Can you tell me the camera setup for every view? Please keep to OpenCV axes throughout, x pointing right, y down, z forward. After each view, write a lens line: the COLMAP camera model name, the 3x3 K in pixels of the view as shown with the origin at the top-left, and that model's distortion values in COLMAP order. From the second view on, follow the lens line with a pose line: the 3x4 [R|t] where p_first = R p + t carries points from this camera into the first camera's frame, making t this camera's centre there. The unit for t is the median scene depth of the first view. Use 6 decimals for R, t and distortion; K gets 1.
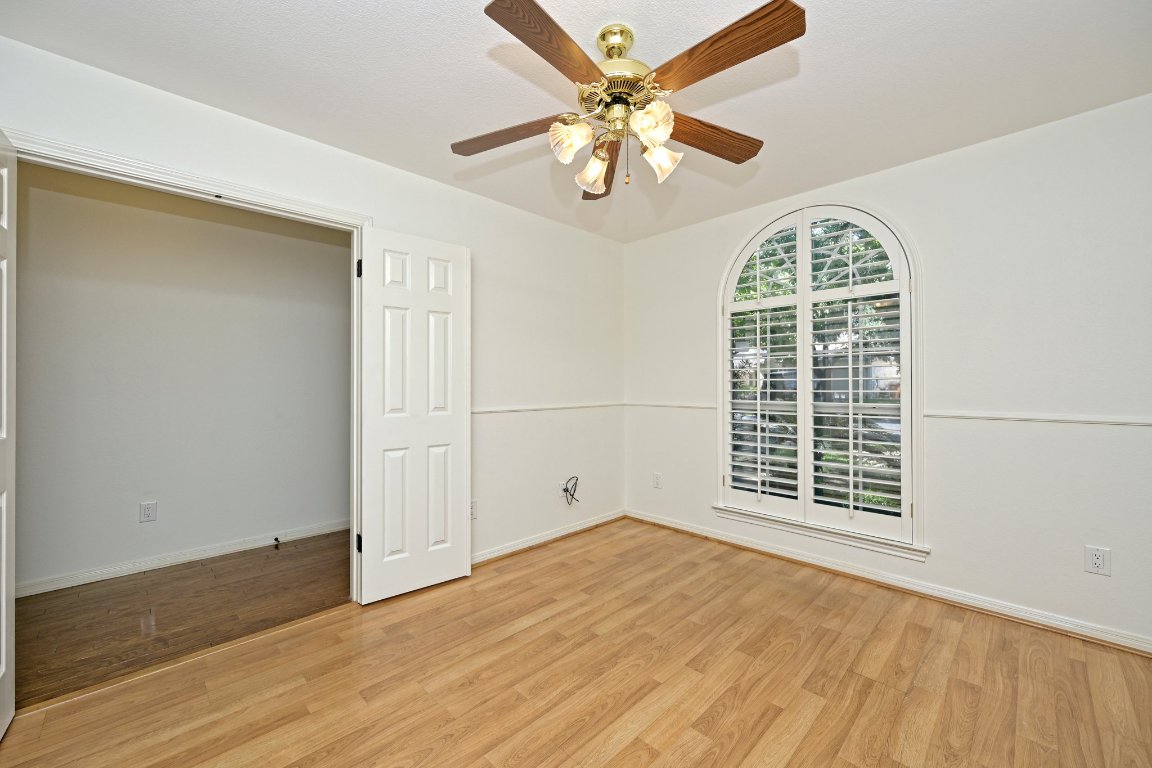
lens RADIAL K [[450.9, 0, 576.2], [0, 450.9, 381.6], [0, 0, 1]] dist [-0.000636, -0.000083]
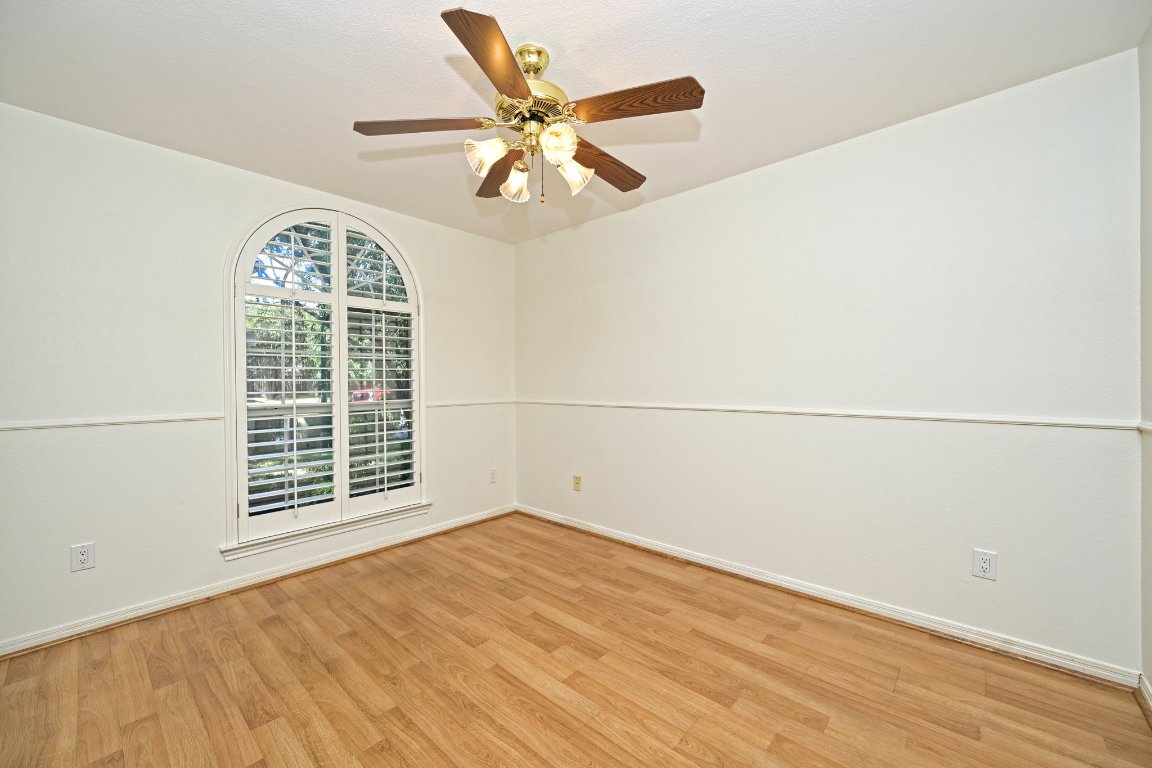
lens RADIAL K [[450.9, 0, 576.2], [0, 450.9, 381.6], [0, 0, 1]] dist [-0.000636, -0.000083]
pose [[-0.056408, 0.001552, 0.998407, -0.626101], [0.001542, 0.999998, -0.001468, 0.001769], [-0.998407, 0.001457, -0.056410, 0.613451]]
